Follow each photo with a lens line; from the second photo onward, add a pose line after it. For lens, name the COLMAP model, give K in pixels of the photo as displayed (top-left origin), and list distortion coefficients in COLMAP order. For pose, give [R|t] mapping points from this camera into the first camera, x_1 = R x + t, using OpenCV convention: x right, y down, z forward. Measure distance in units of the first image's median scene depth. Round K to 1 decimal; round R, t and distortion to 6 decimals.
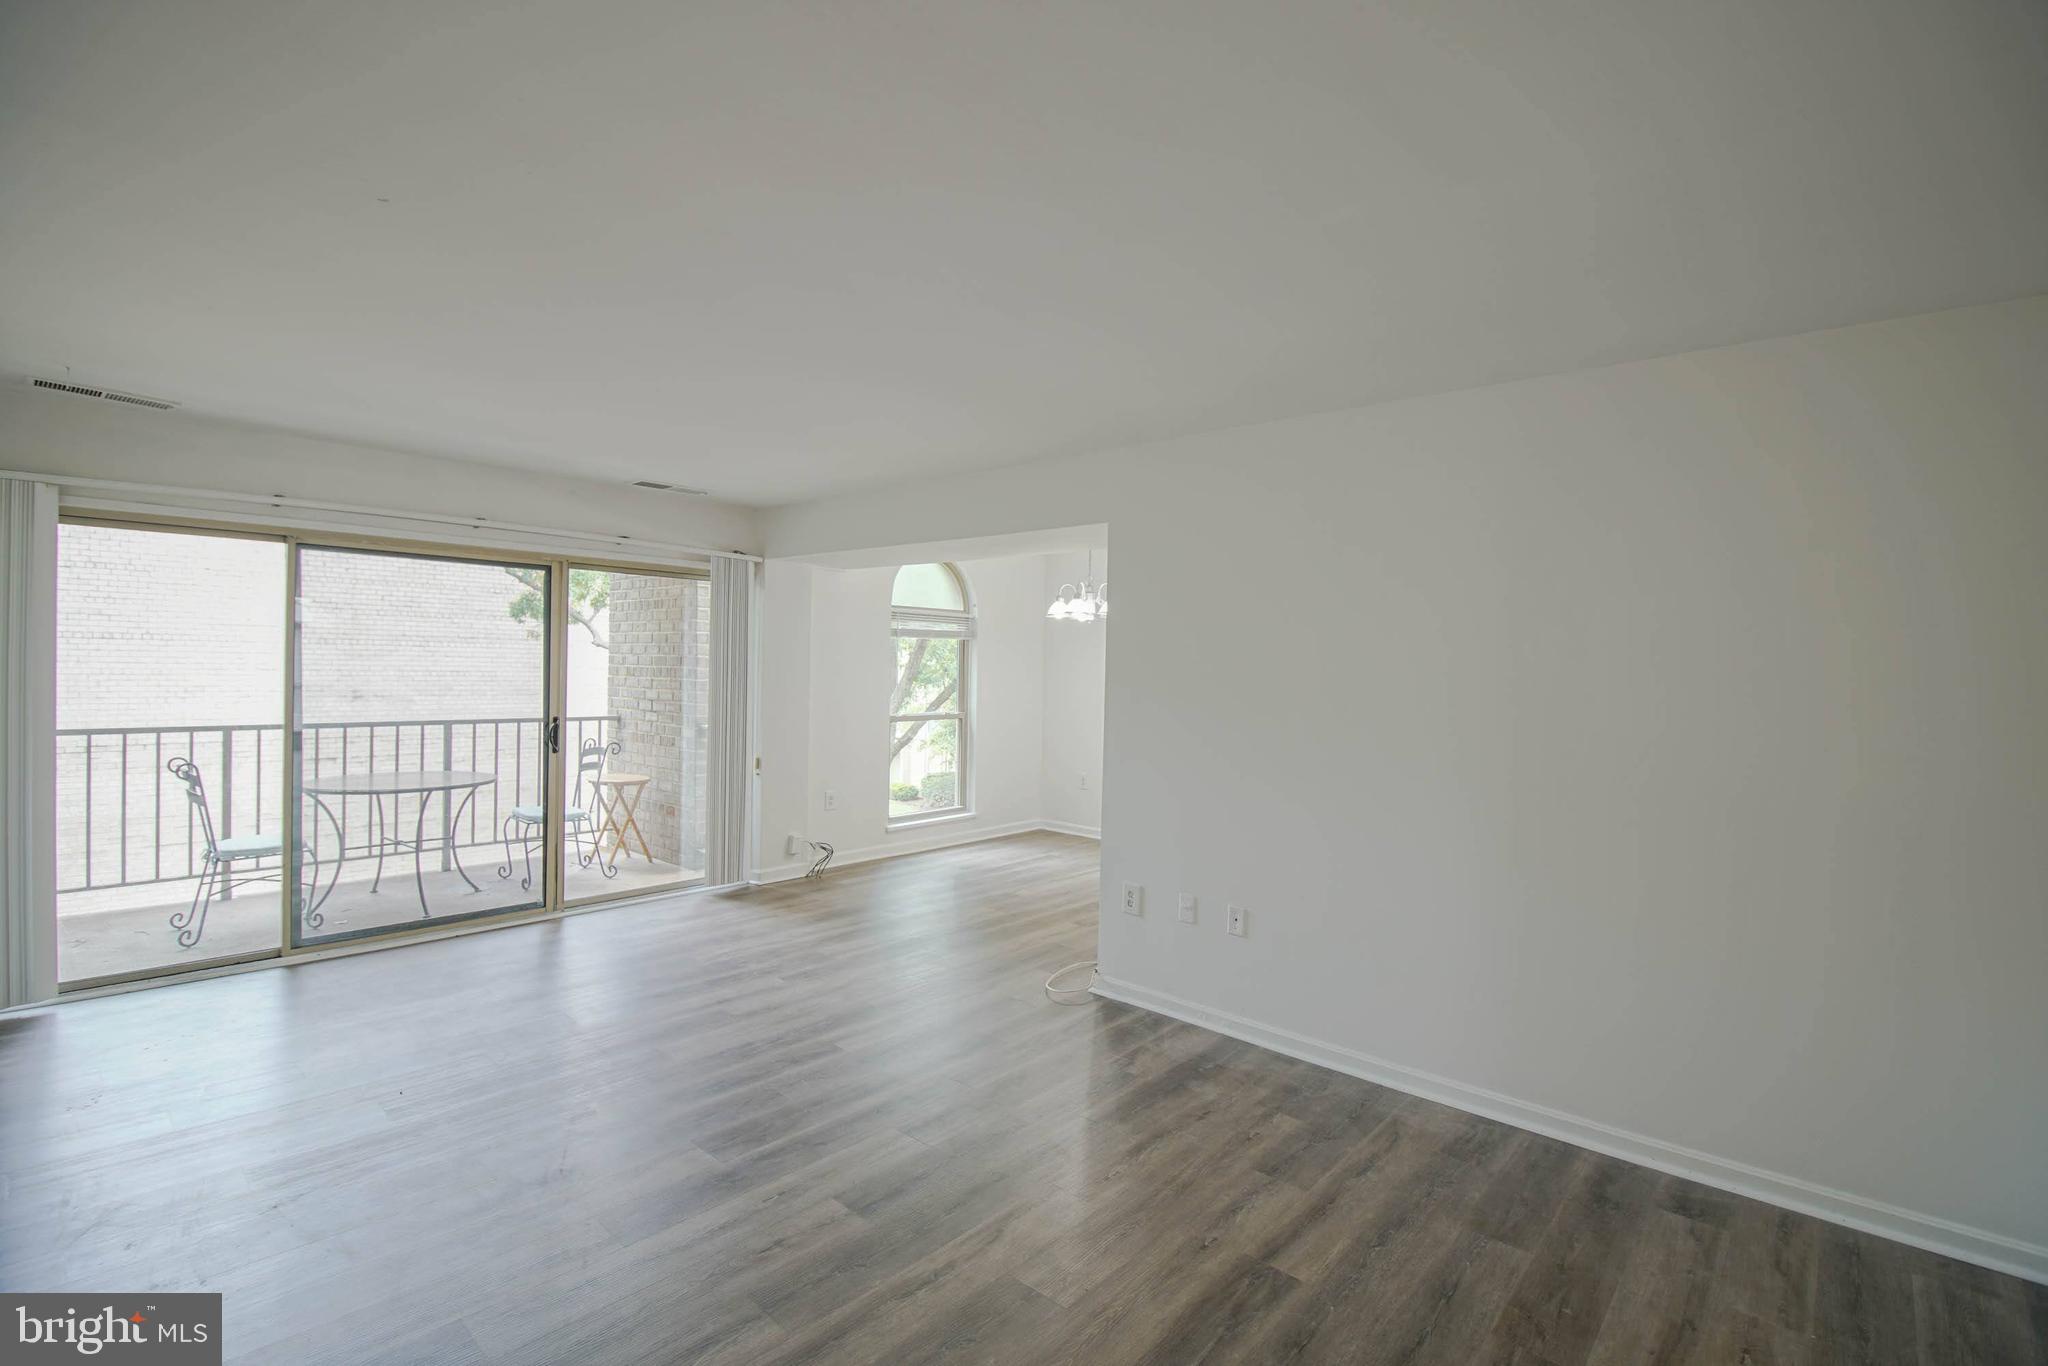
lens RADIAL K [[917.1, 0, 1017.7], [0, 917.1, 671.2], [0, 0, 1]] dist [-0.002246, -0.009261]
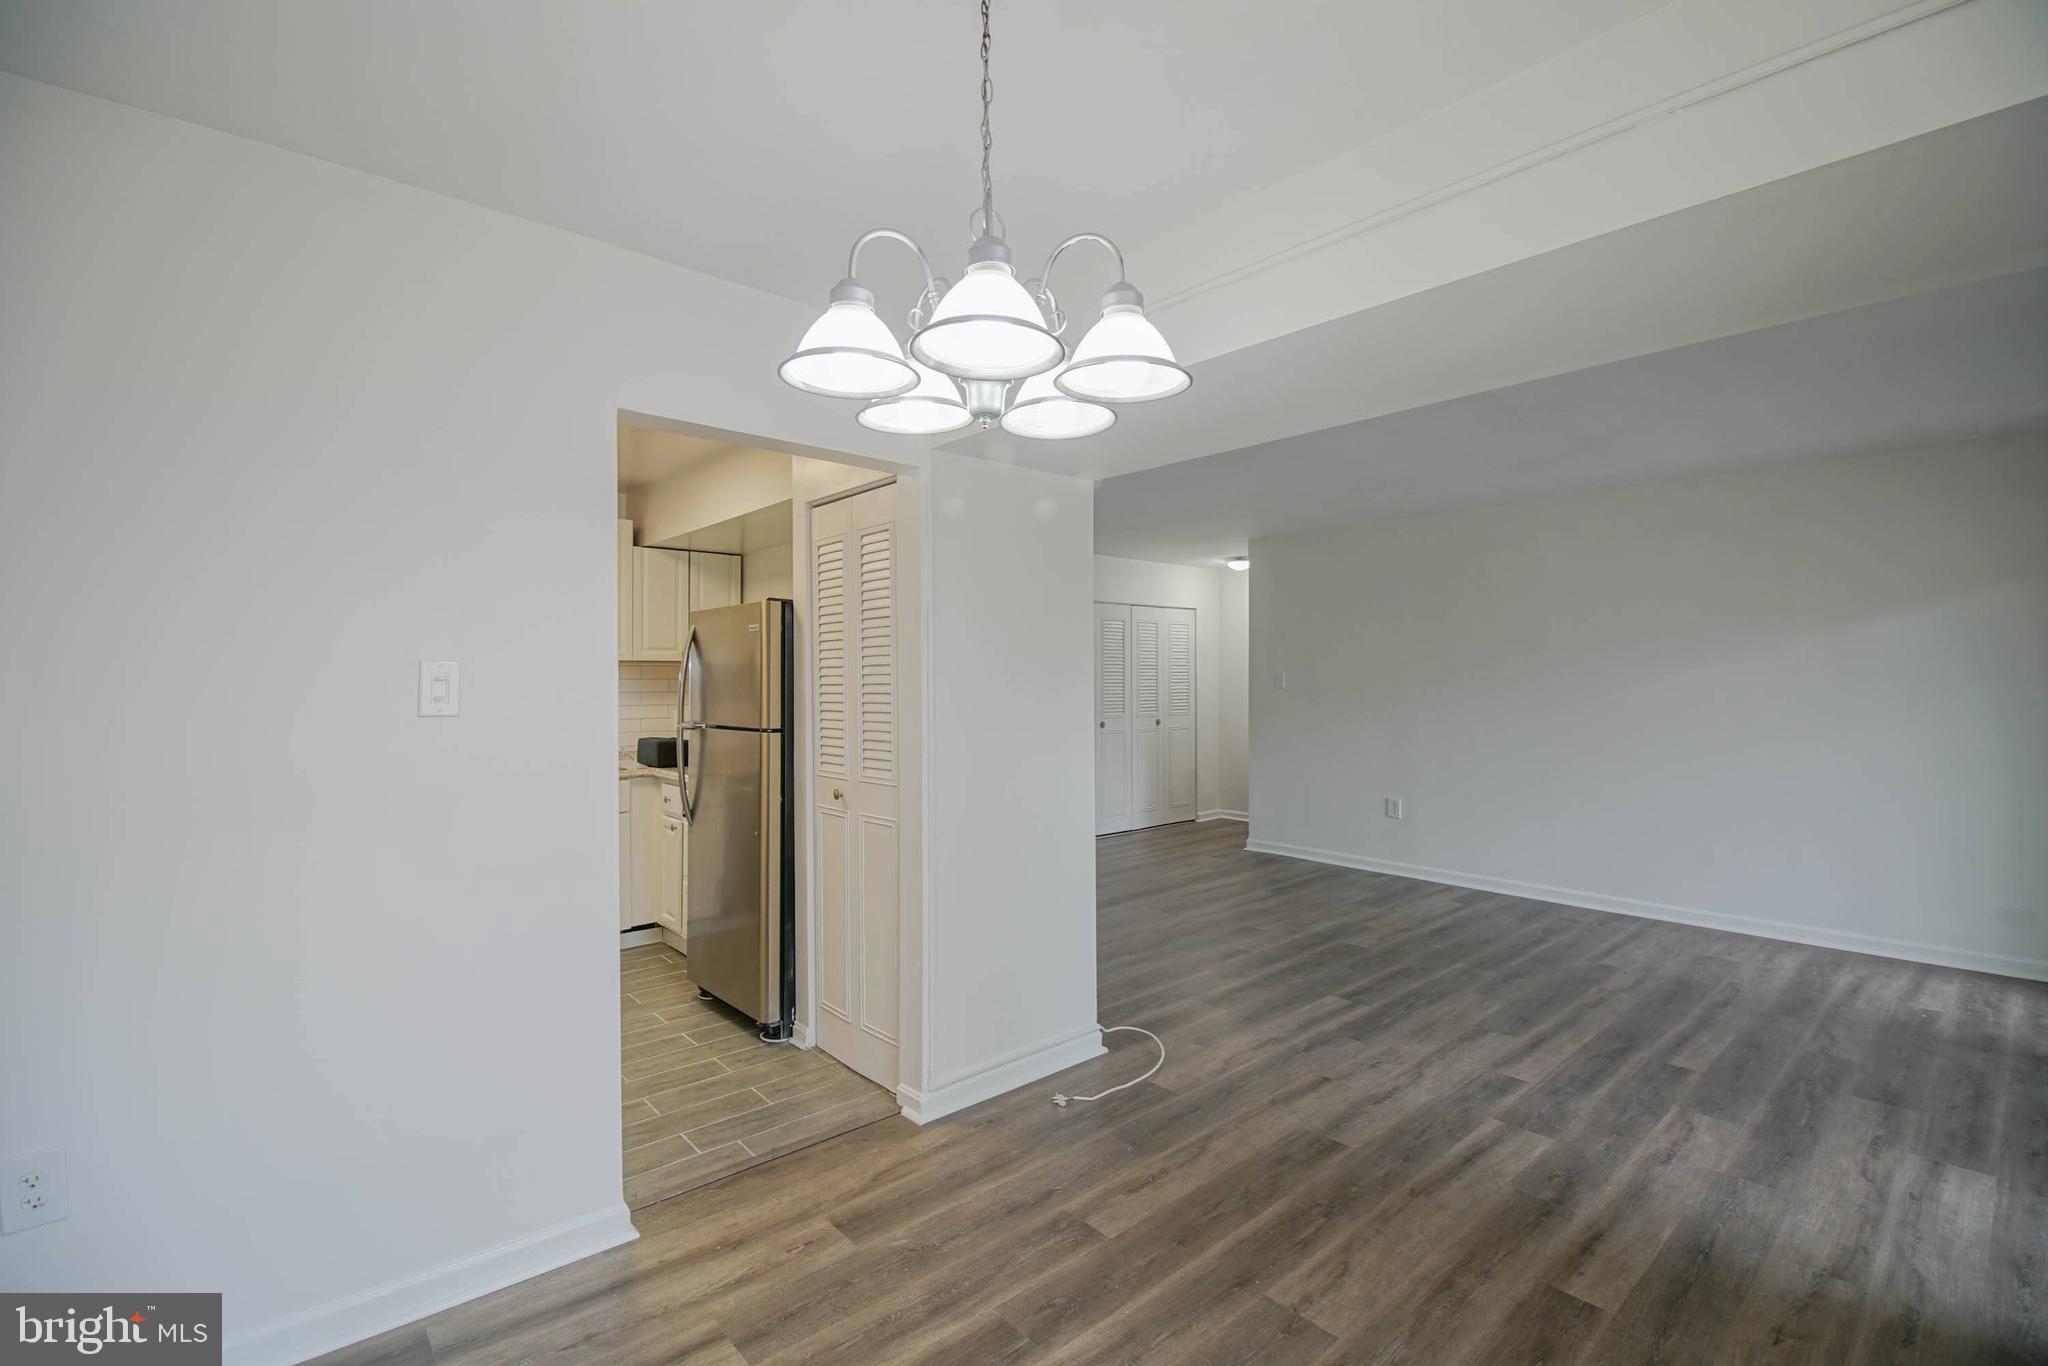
lens RADIAL K [[917.1, 0, 1004.3], [0, 917.1, 696.5], [0, 0, 1]] dist [-0.002246, -0.009261]
pose [[-0.990901, -0.020698, 0.132991, 0.053368], [-0.016460, 0.999324, 0.032887, 0.004928], [-0.133582, 0.030398, -0.990571, 1.464959]]
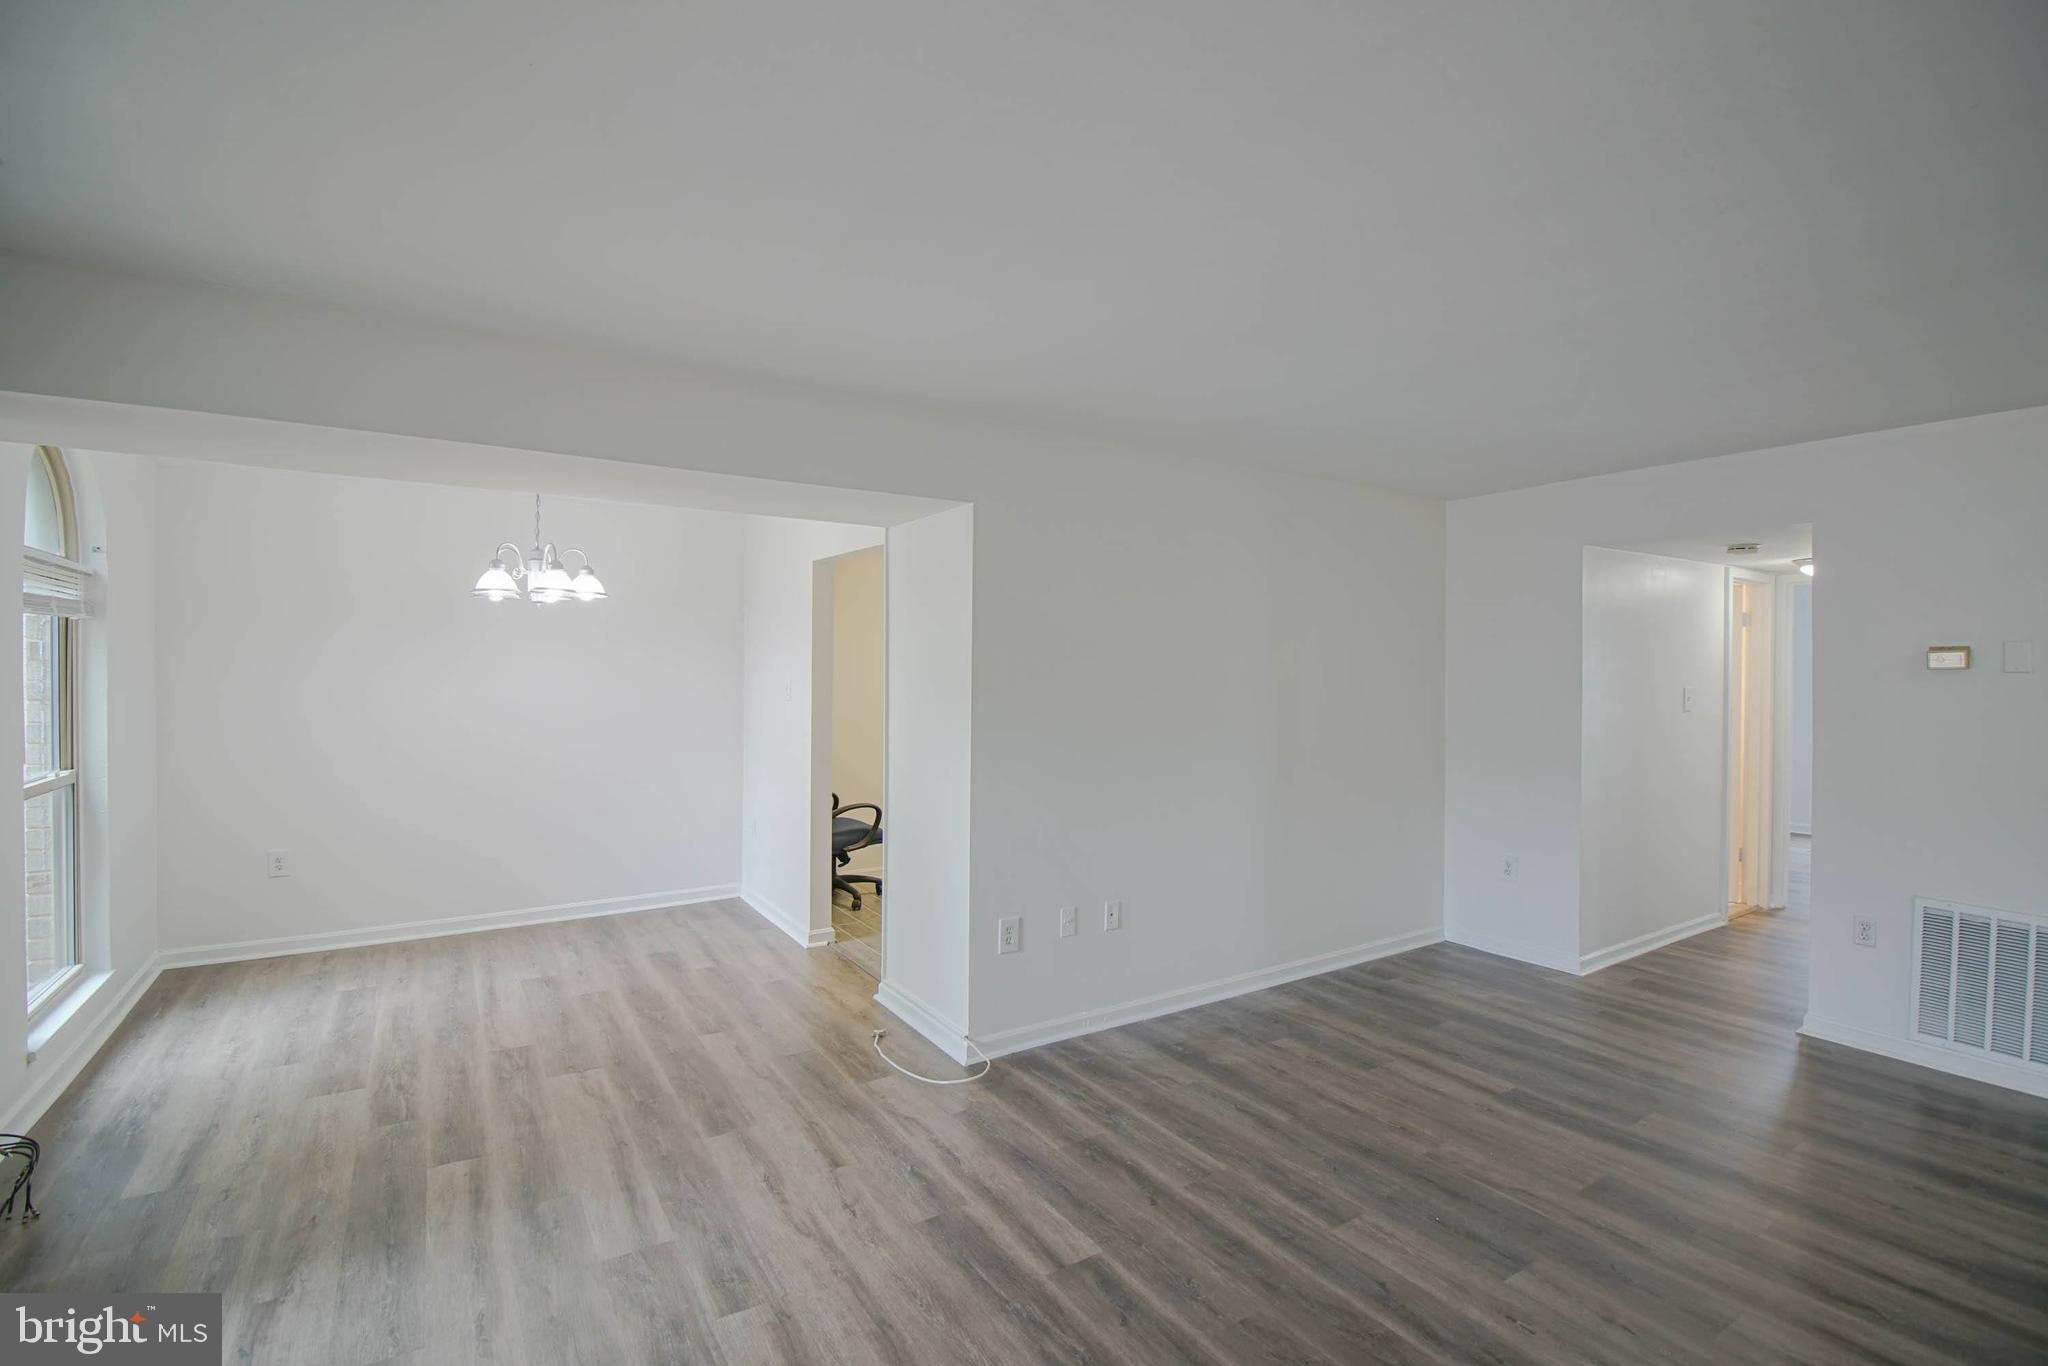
lens RADIAL K [[917.1, 0, 1027.2], [0, 917.1, 678.7], [0, 0, 1]] dist [-0.002246, -0.009261]
pose [[0.266098, -0.028230, 0.963532, -0.562925], [0.006360, 0.999601, 0.027530, -0.019276], [-0.963925, -0.001197, 0.266172, 0.584466]]
